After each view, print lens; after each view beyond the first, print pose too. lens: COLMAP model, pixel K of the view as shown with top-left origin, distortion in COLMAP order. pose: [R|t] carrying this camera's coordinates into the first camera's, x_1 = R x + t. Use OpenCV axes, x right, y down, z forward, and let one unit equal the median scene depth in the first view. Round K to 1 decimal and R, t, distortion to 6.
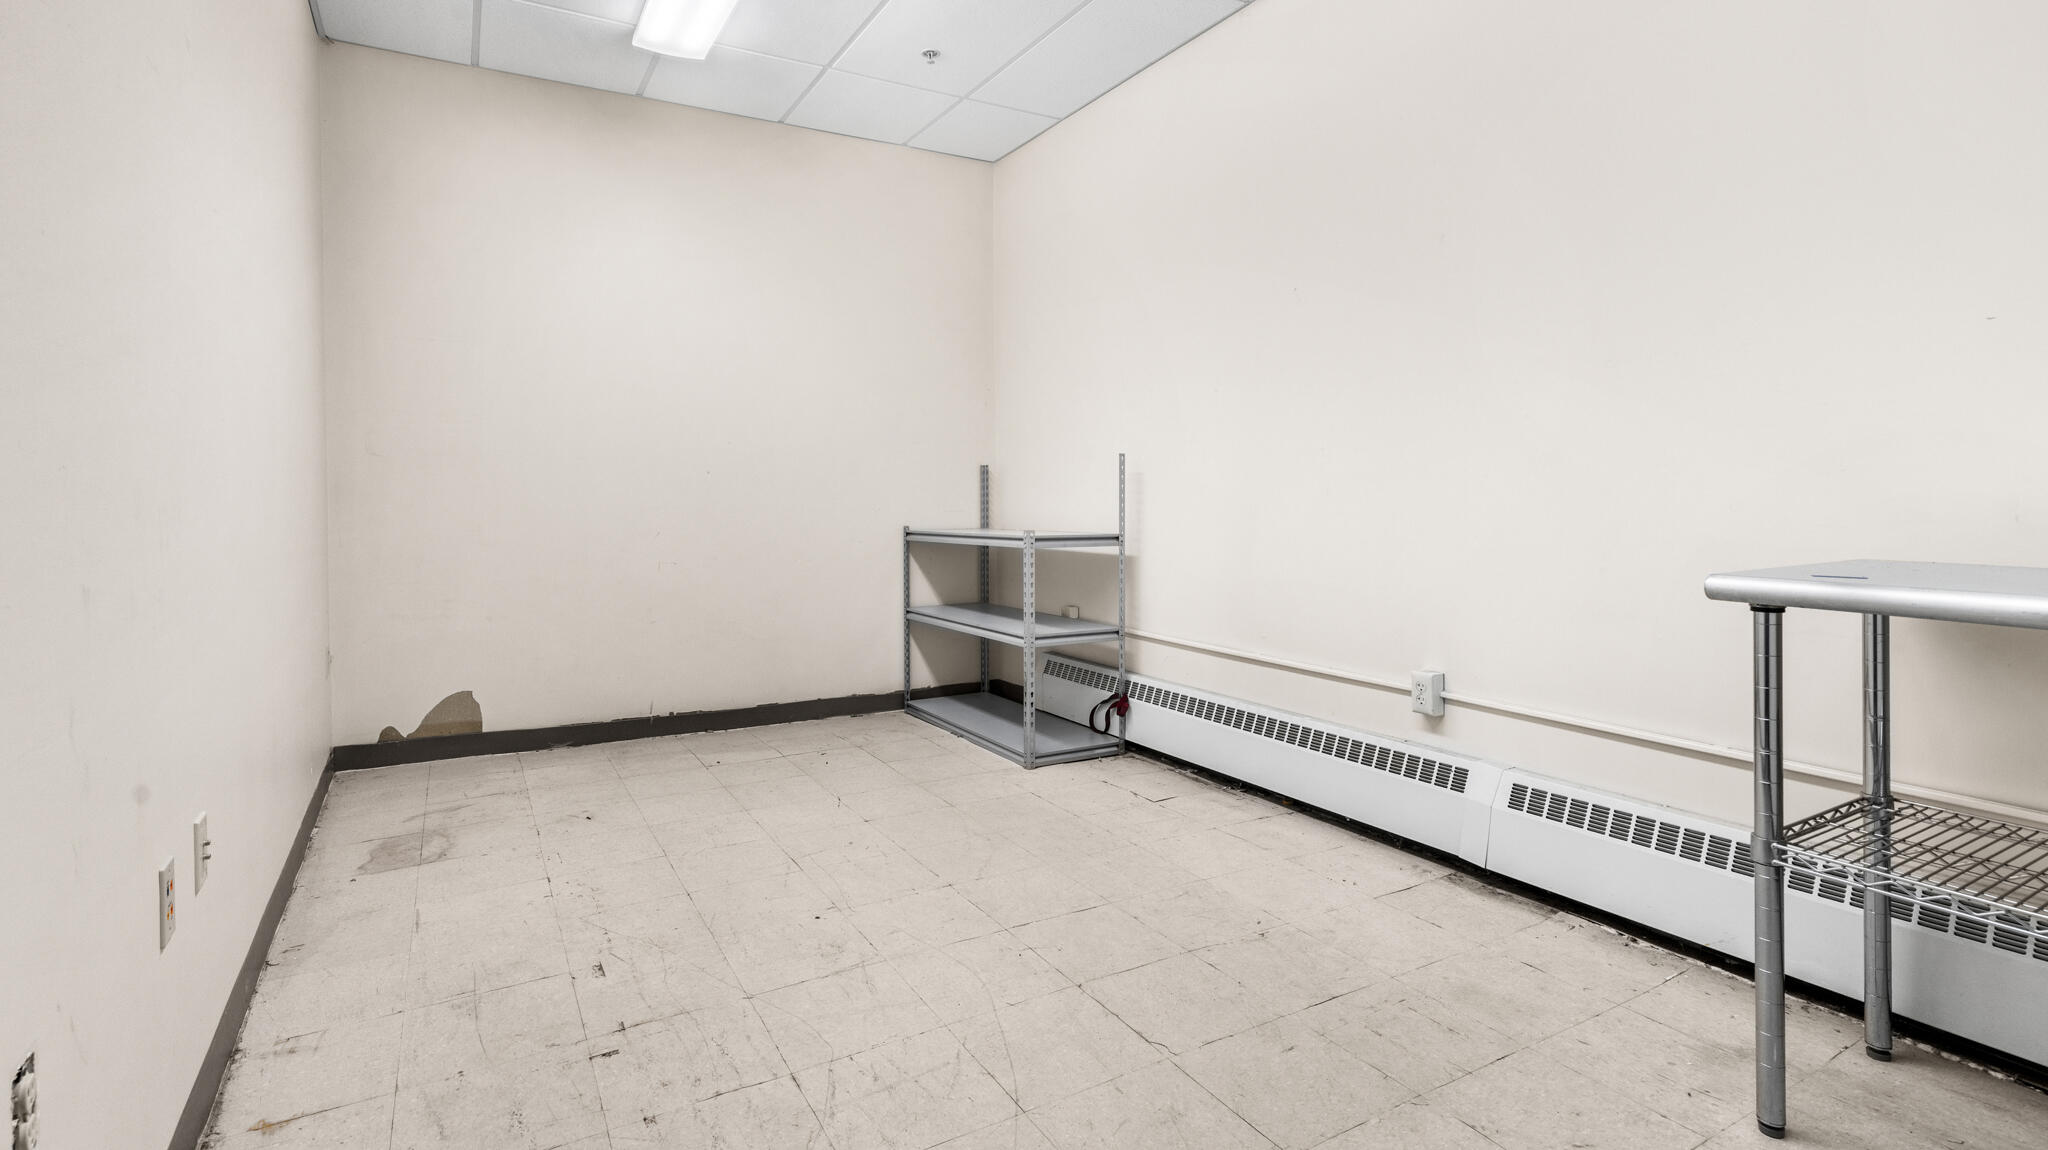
lens RADIAL K [[967.7, 0, 1037.0], [0, 967.7, 533.5], [0, 0, 1]] dist [0.000884, -0.000048]
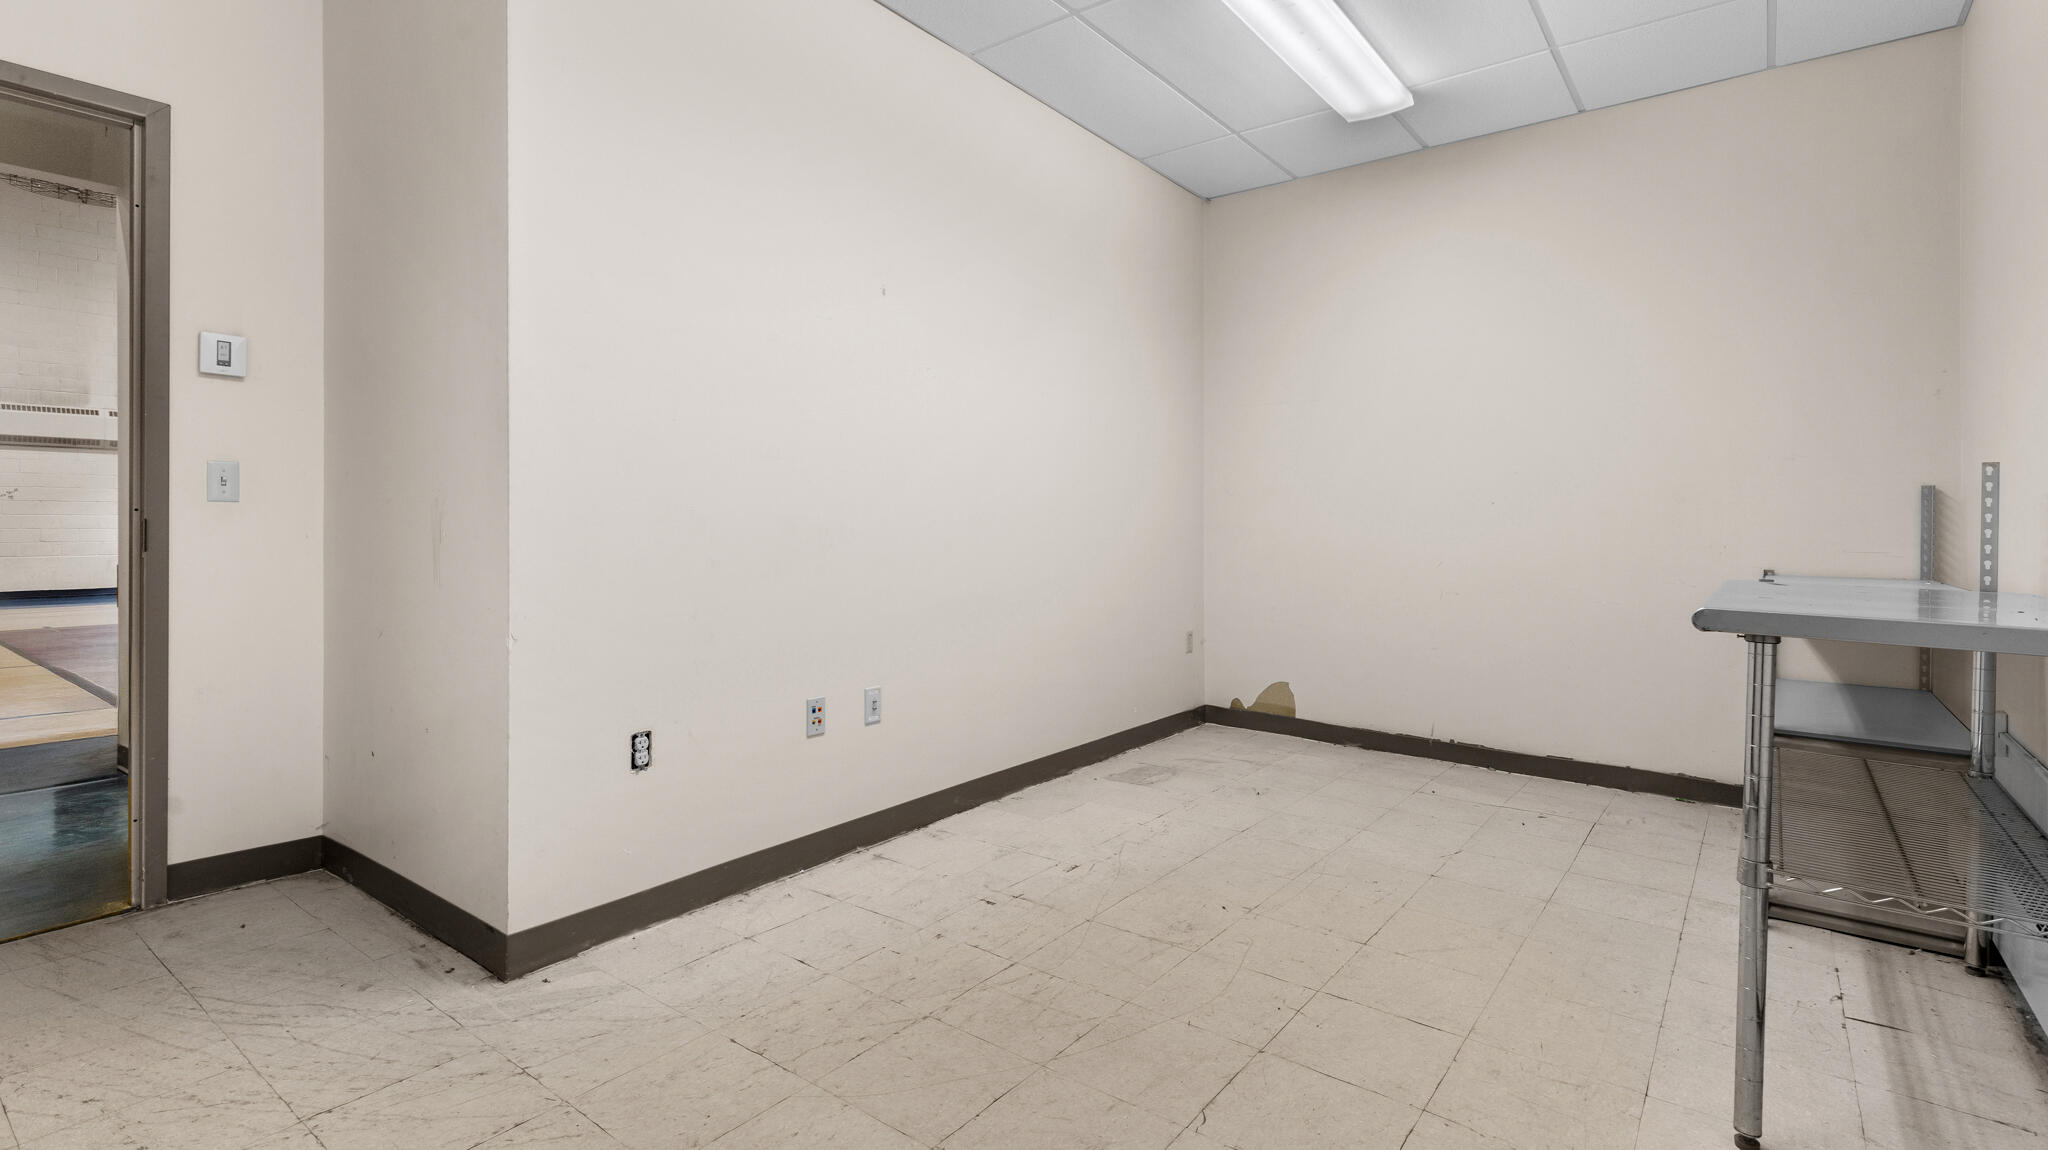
lens RADIAL K [[967.7, 0, 1037.0], [0, 967.7, 533.5], [0, 0, 1]] dist [0.000884, -0.000048]
pose [[0.374927, 0.014851, -0.926935, 0.761763], [-0.046359, 0.998921, -0.002747, -0.015757], [0.925895, 0.044001, 0.375211, 0.401948]]
